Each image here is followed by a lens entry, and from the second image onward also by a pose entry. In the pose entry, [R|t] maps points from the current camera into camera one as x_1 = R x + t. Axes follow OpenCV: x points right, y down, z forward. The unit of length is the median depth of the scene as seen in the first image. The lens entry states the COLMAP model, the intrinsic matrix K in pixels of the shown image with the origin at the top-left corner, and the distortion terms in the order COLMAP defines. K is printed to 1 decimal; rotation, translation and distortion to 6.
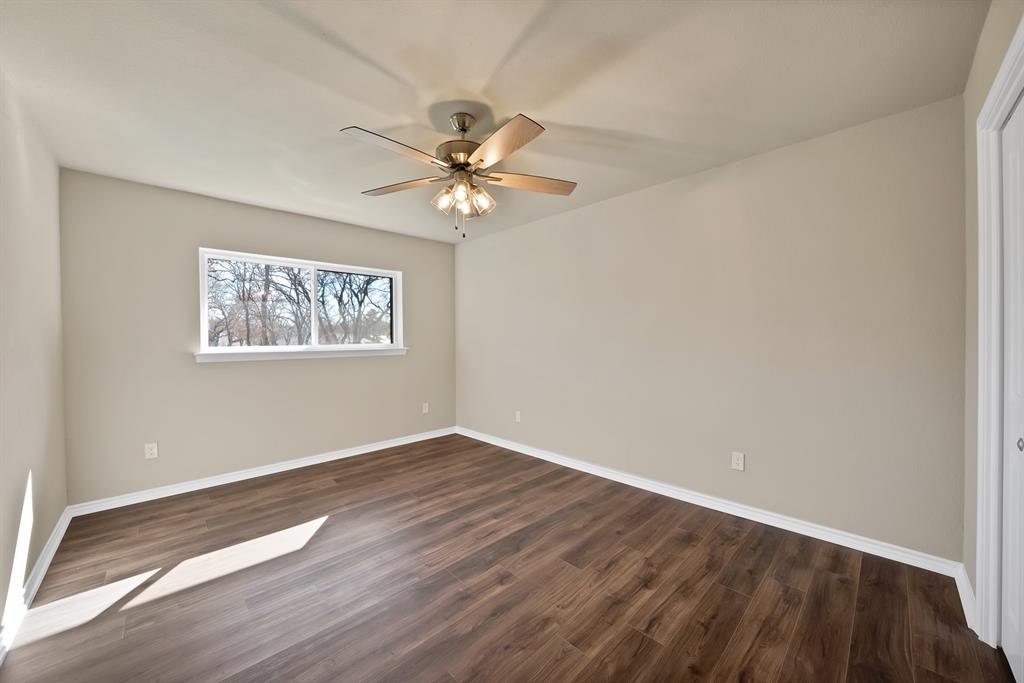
lens RADIAL K [[373.6, 0, 514.6], [0, 373.6, 339.6], [0, 0, 1]] dist [-0.022874, 0.001557]
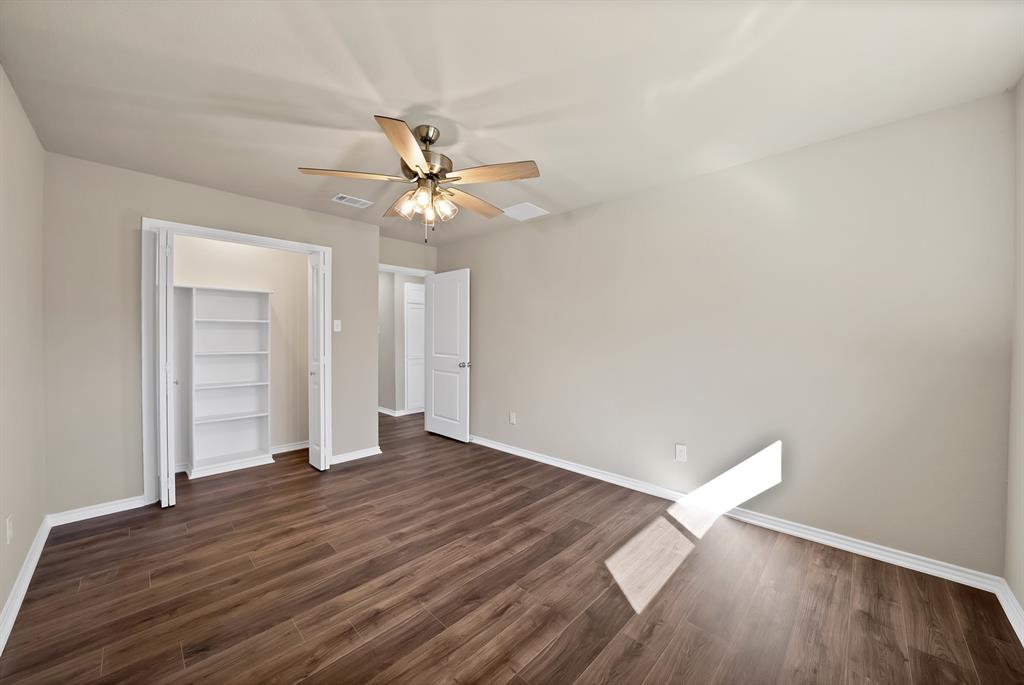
lens RADIAL K [[373.6, 0, 509.3], [0, 373.6, 342.4], [0, 0, 1]] dist [-0.022874, 0.001557]
pose [[-0.999450, 0.006352, -0.032550, -0.315847], [0.005453, 0.999603, 0.027646, -0.019919], [0.032712, 0.027453, -0.999088, 1.942267]]
